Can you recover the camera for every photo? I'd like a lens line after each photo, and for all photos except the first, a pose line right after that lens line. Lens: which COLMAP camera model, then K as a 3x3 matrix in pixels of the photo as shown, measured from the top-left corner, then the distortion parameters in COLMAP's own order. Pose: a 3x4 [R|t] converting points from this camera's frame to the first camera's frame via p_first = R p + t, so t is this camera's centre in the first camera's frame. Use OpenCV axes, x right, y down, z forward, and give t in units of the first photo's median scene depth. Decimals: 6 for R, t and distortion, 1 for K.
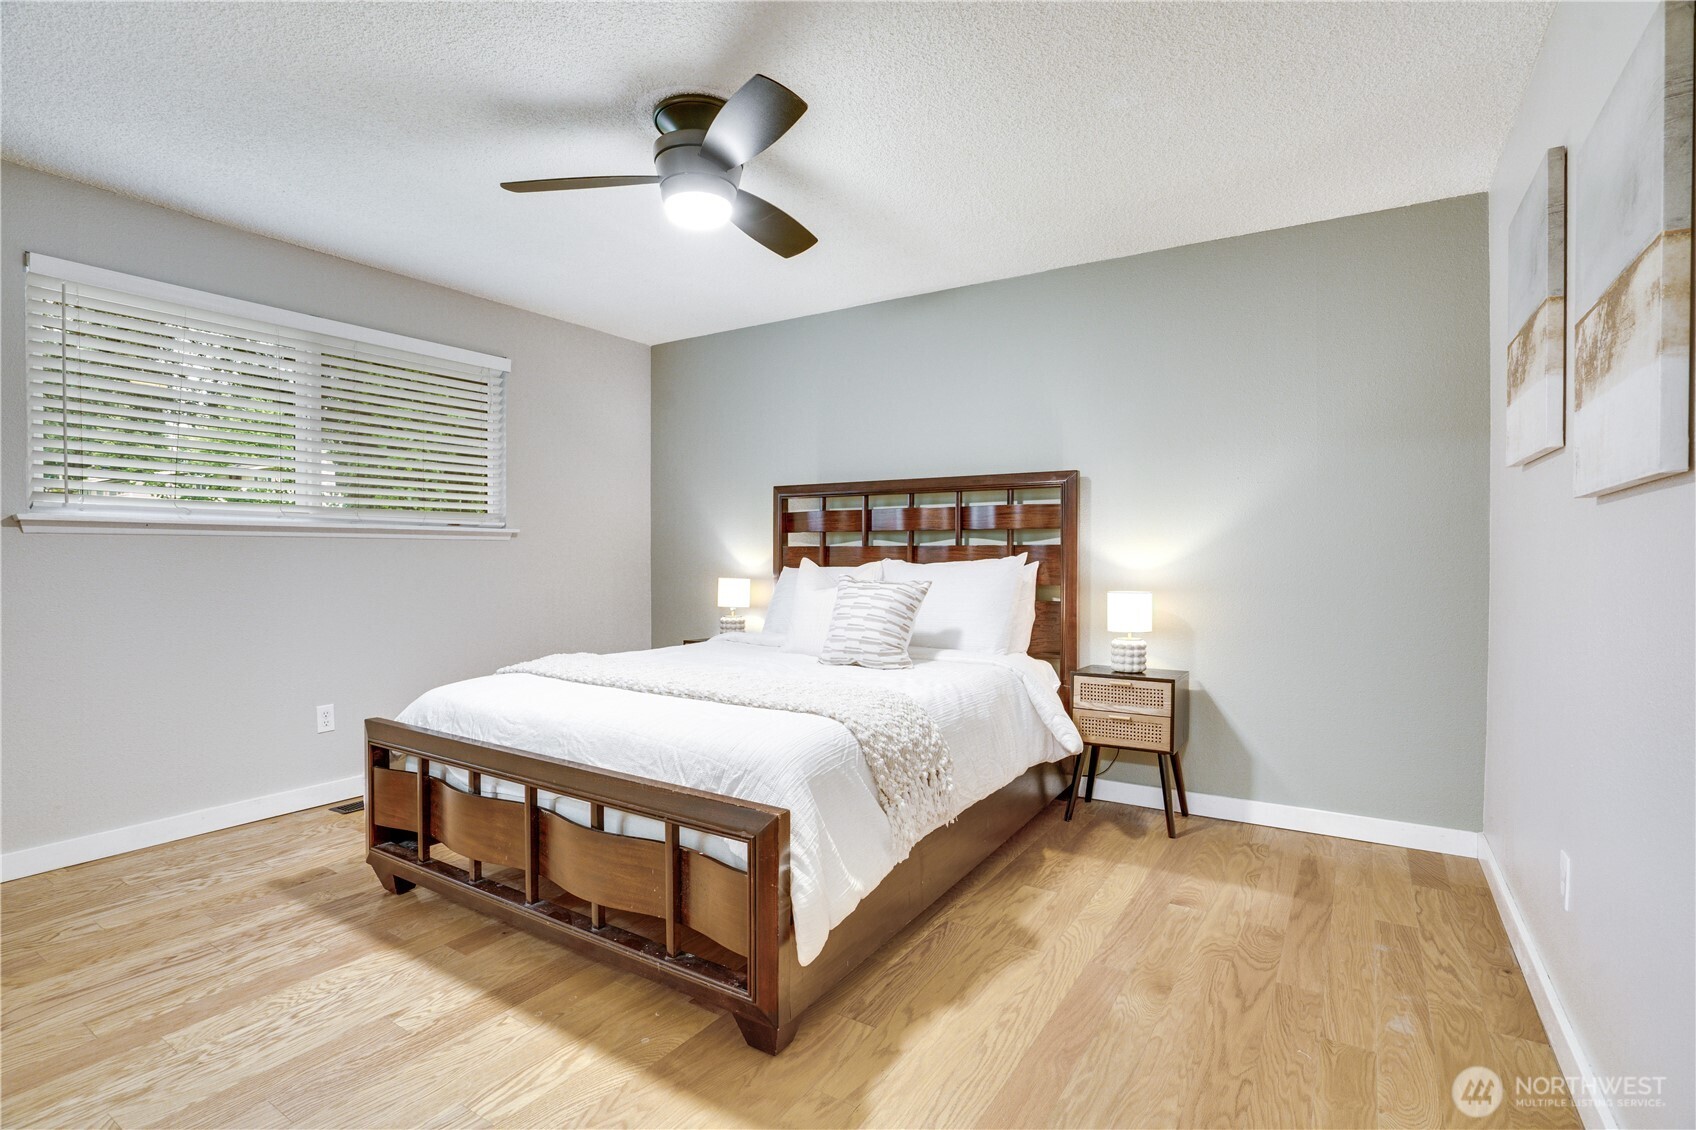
lens RADIAL K [[786.6, 0, 855.2], [0, 786.6, 568.2], [0, 0, 1]] dist [-0.023519, 0.003501]
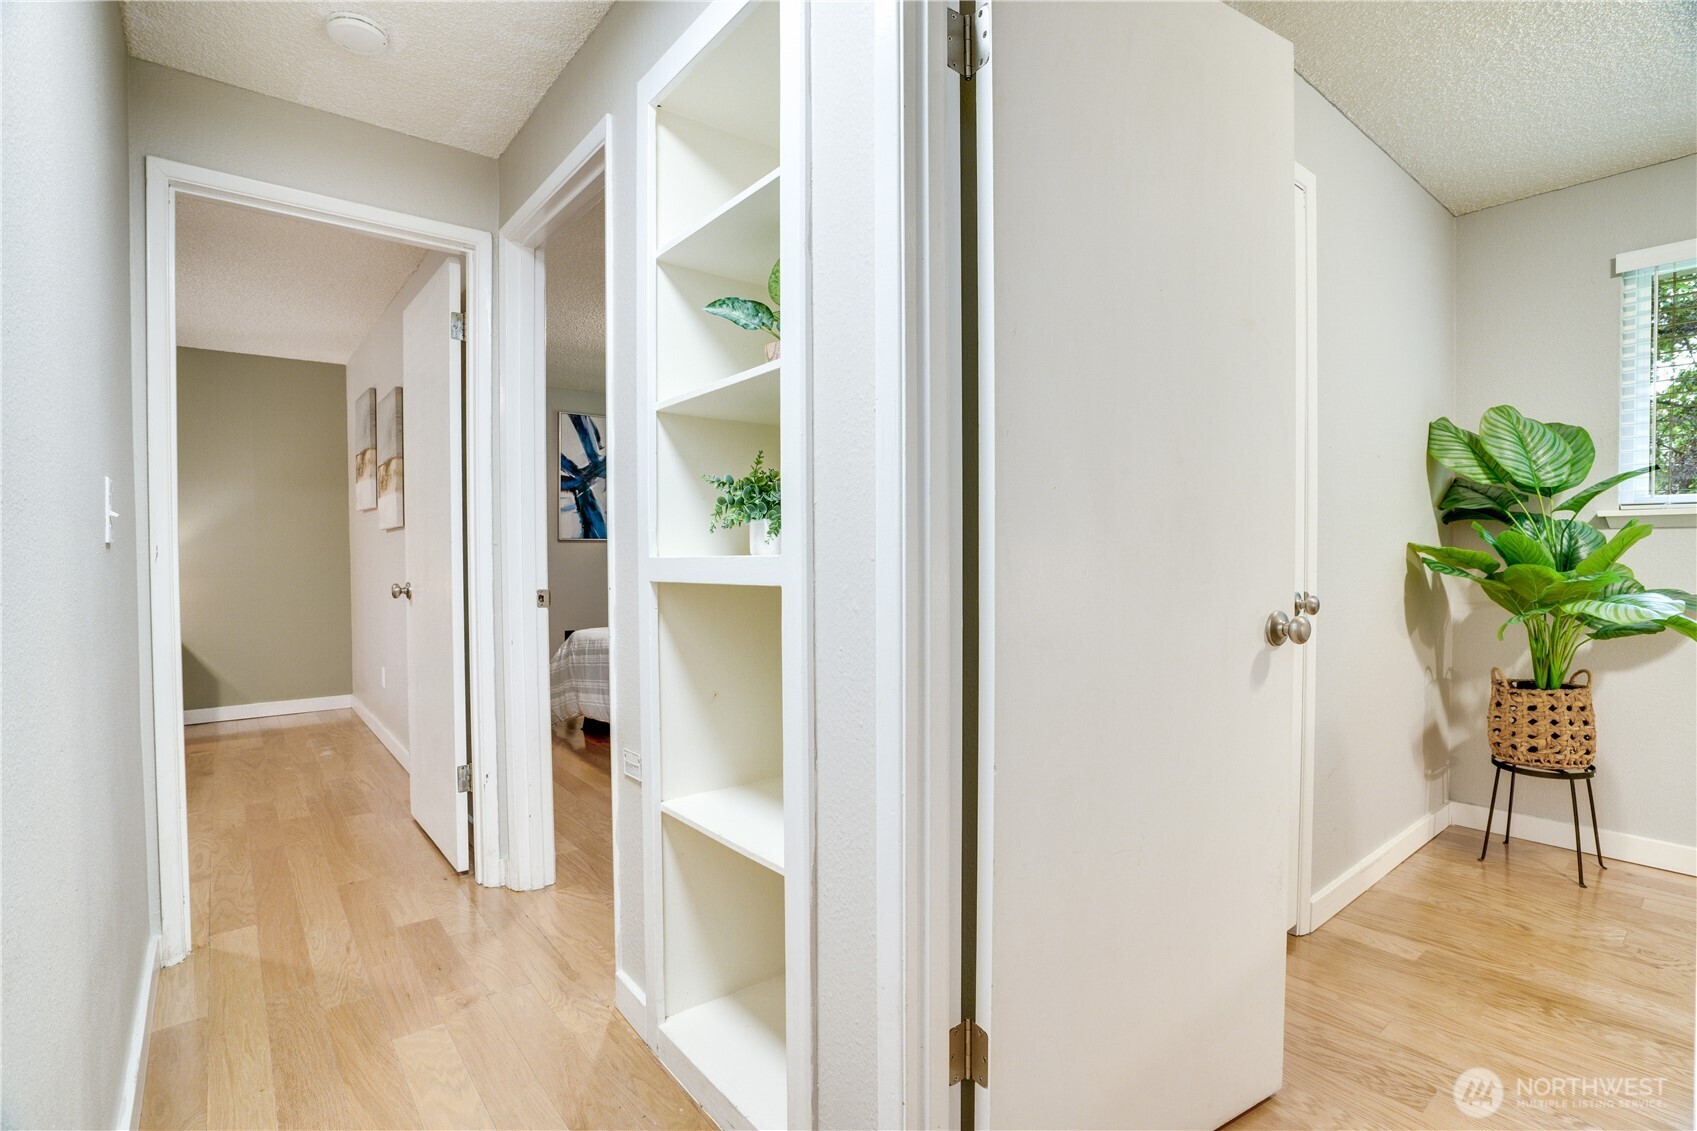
lens RADIAL K [[787.0, 0, 847.3], [0, 787.0, 567.3], [0, 0, 1]] dist [-0.023519, 0.003501]
pose [[0.310227, -0.026038, 0.950306, -0.898019], [0.024441, 0.999513, 0.019407, 0.020919], [-0.950348, 0.017205, 0.310712, -1.084216]]
